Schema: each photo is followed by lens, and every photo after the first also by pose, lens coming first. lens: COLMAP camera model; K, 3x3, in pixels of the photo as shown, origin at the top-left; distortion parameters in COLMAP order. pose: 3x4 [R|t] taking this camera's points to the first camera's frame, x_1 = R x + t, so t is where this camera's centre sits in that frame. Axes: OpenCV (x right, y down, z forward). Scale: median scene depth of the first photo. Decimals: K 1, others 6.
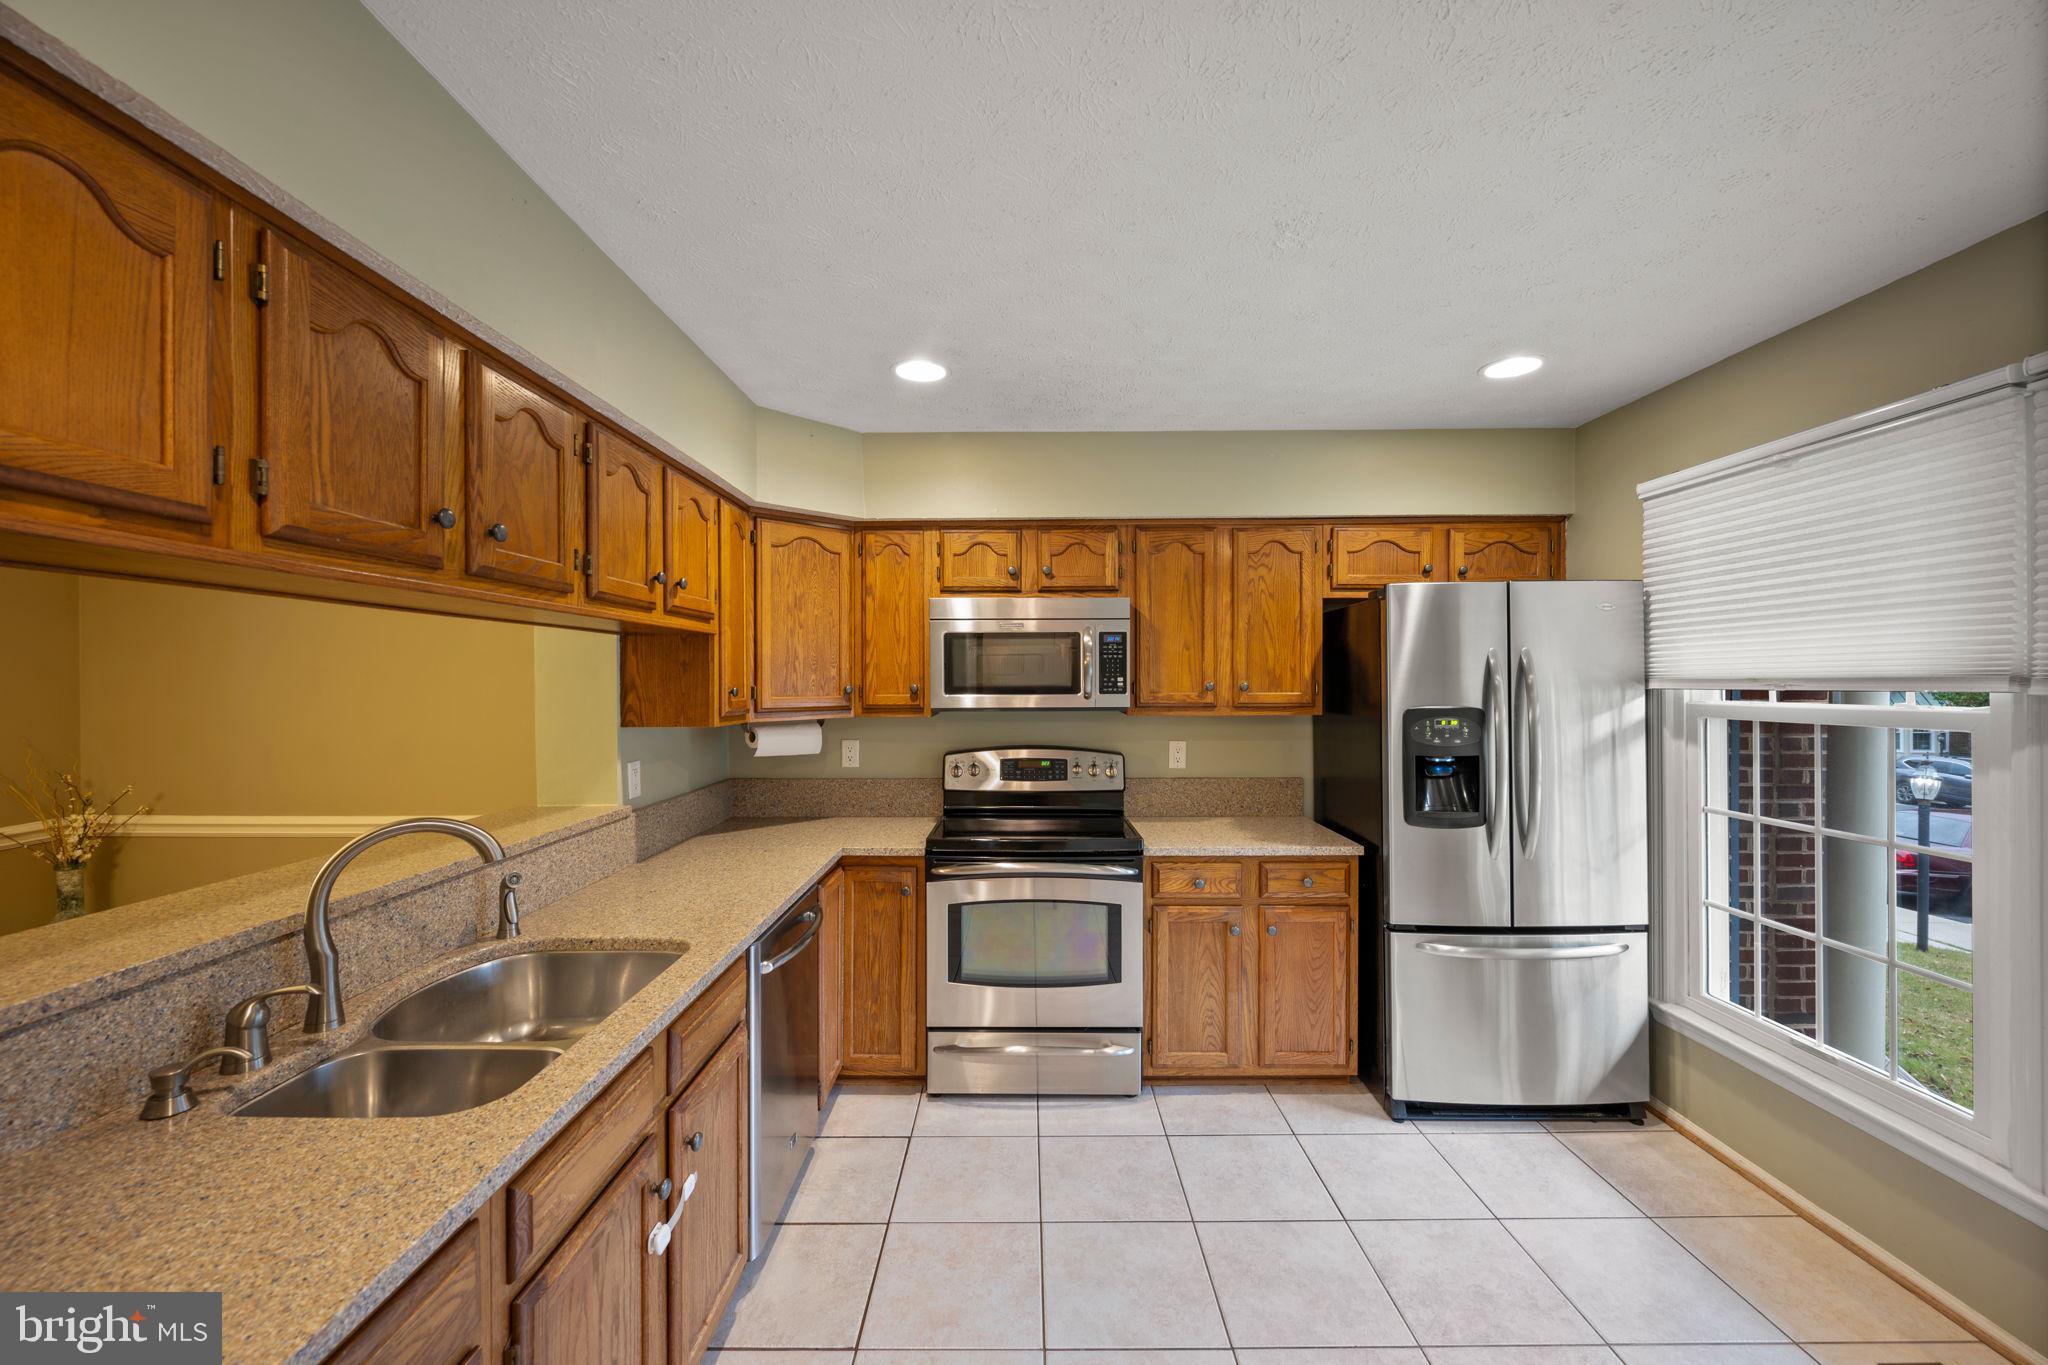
lens RADIAL K [[799.9, 0, 1024.3], [0, 799.9, 687.1], [0, 0, 1]] dist [-0.003165, 0.000204]
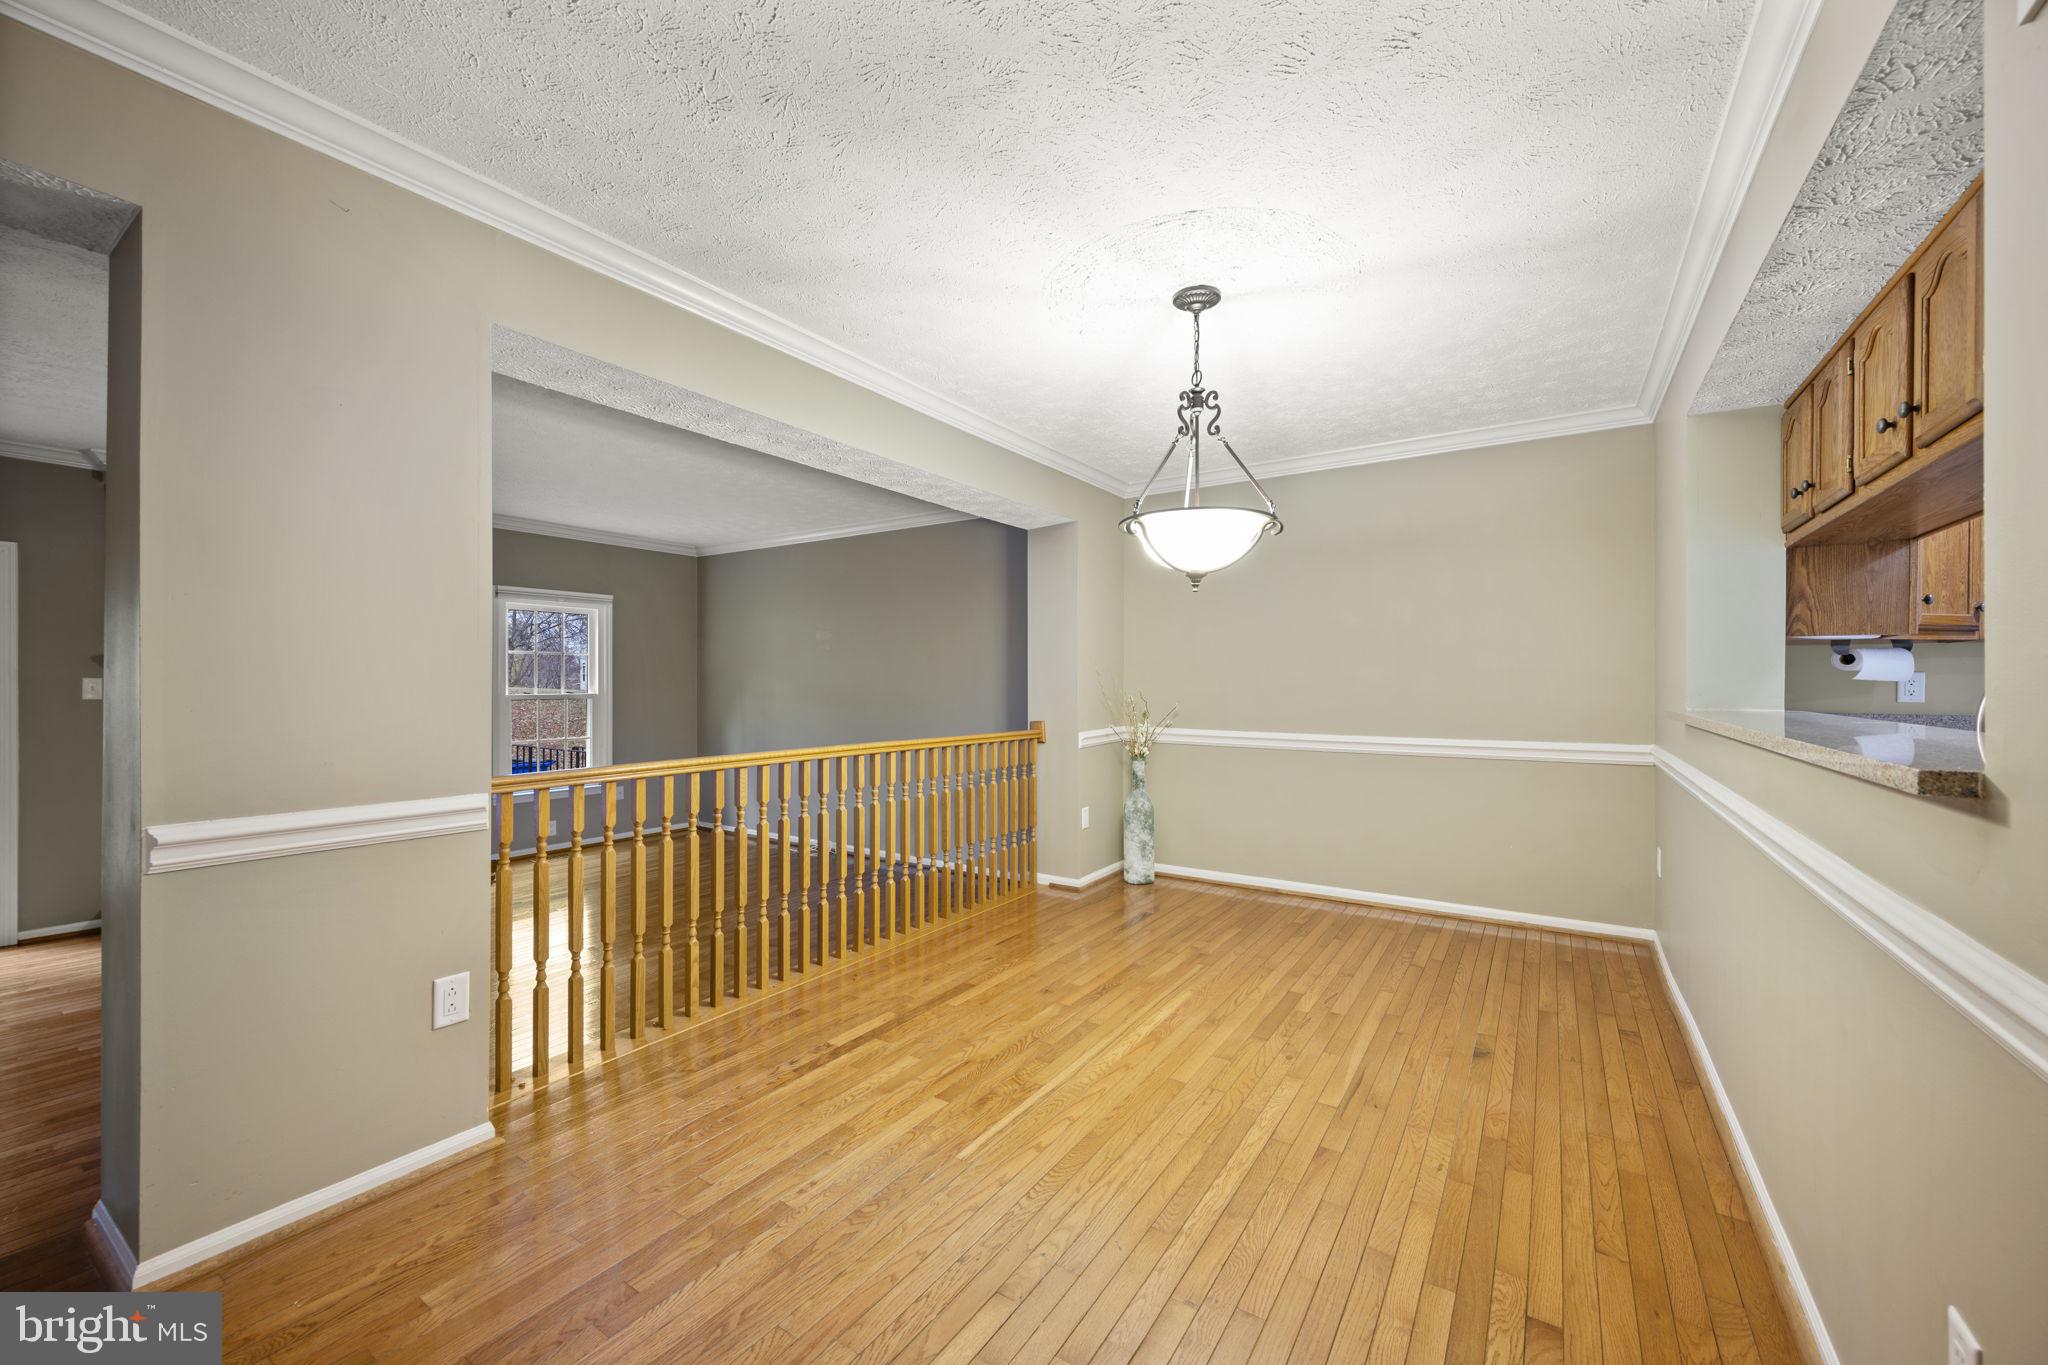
lens RADIAL K [[799.9, 0, 1021.2], [0, 799.9, 679.3], [0, 0, 1]] dist [-0.003165, 0.000204]
pose [[0.833926, 0.005159, -0.551853, -0.687160], [-0.010632, 0.999921, -0.006719, 0.111402], [0.551774, 0.011470, 0.833914, -0.378109]]
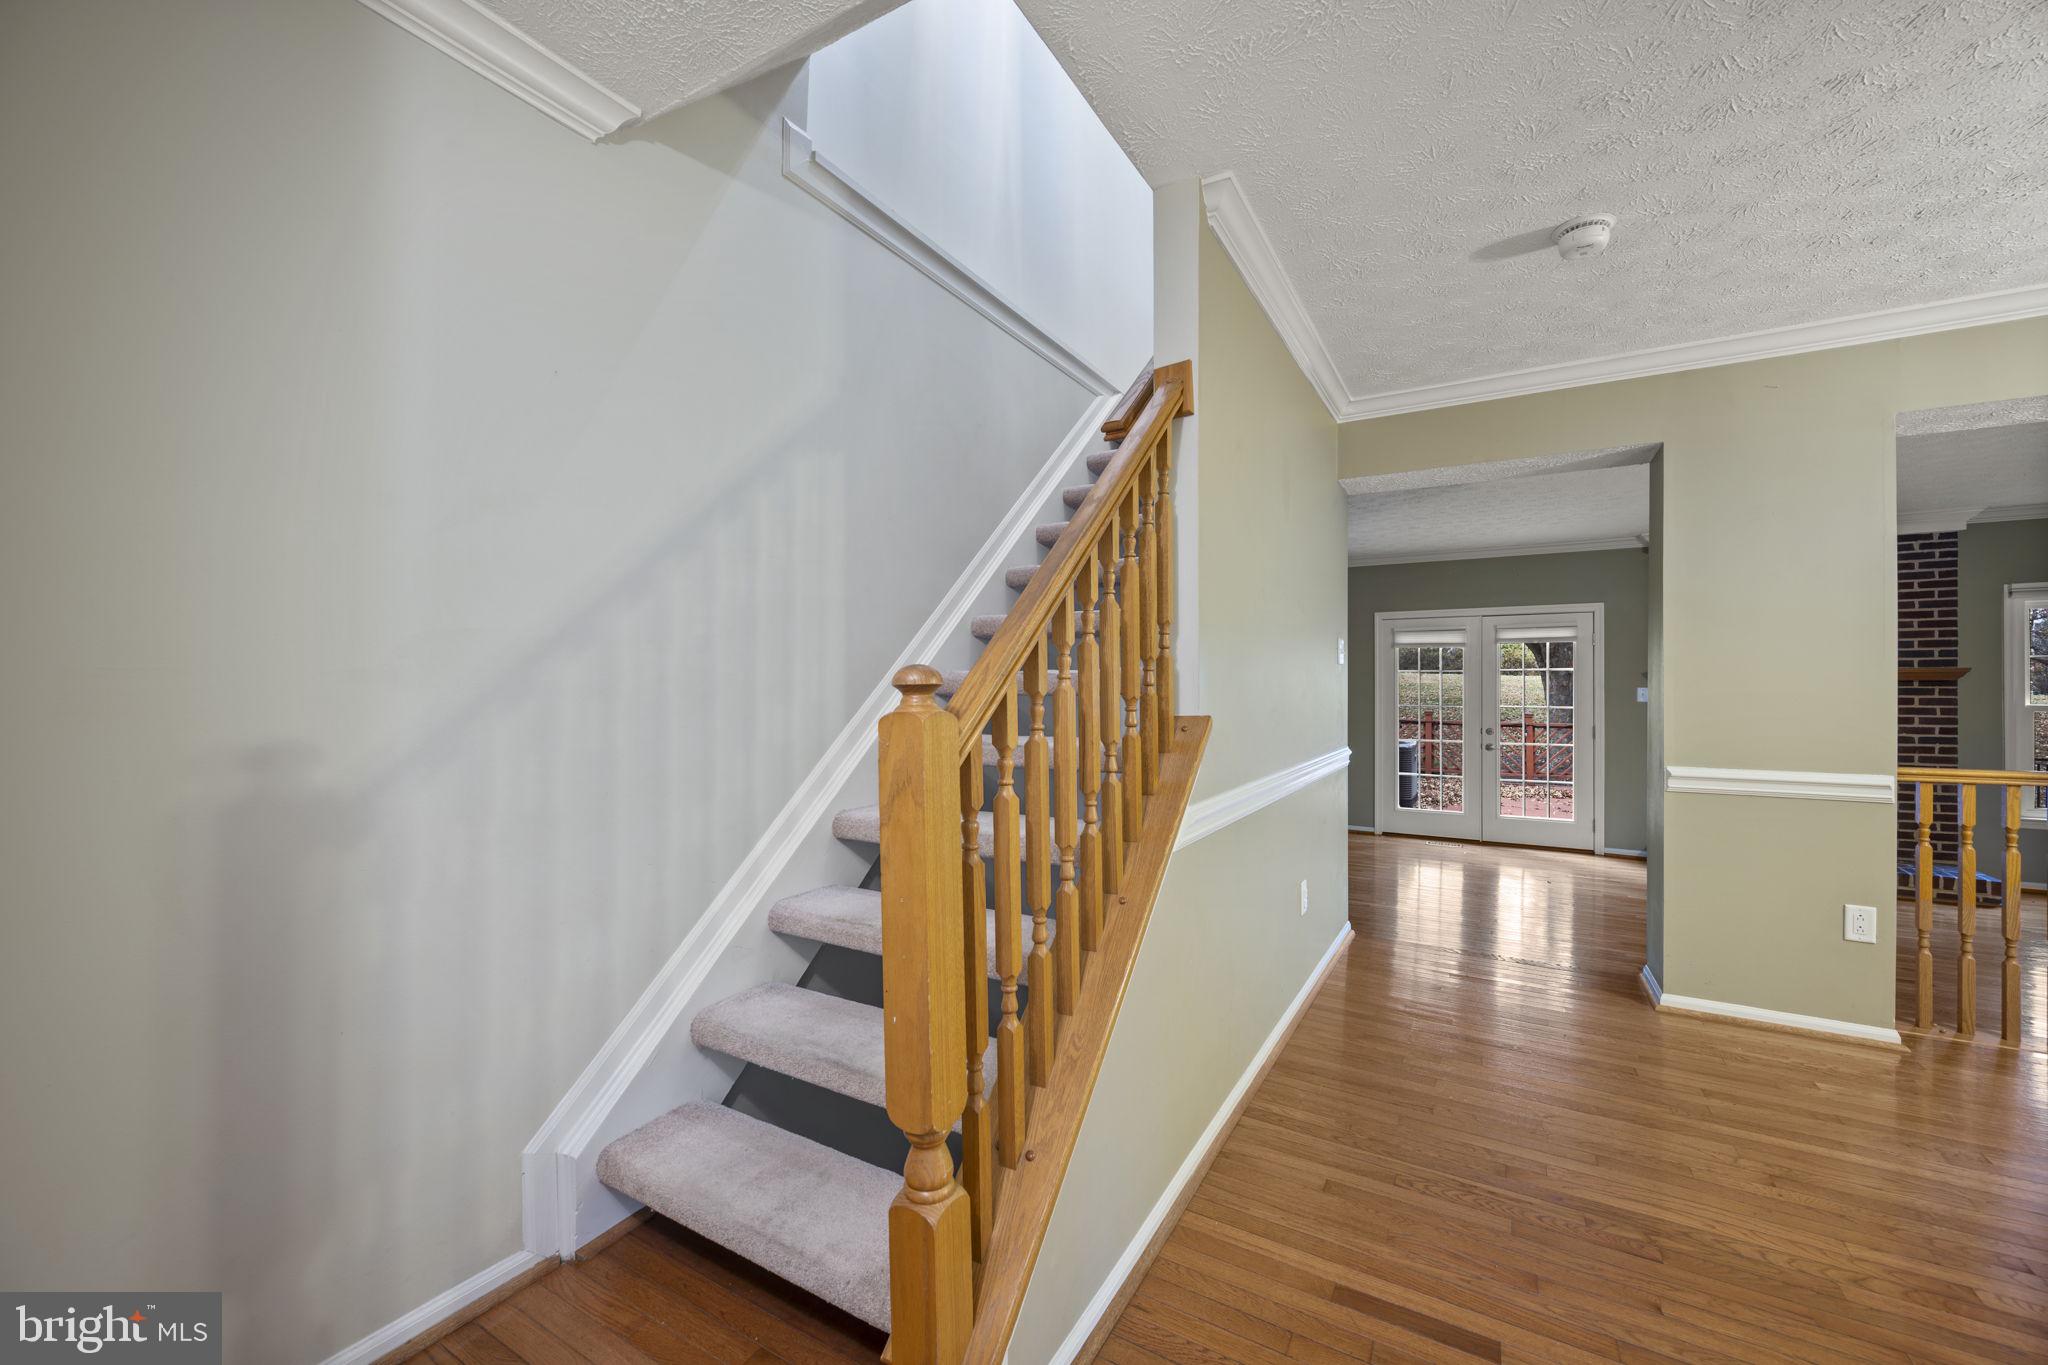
lens RADIAL K [[799.9, 0, 1028.4], [0, 799.9, 690.7], [0, 0, 1]] dist [-0.003165, 0.000204]
pose [[-0.506202, 0.007643, -0.862381, -0.156605], [-0.004421, 0.999925, 0.011457, 0.107974], [0.862404, 0.009612, -0.506130, -0.445498]]
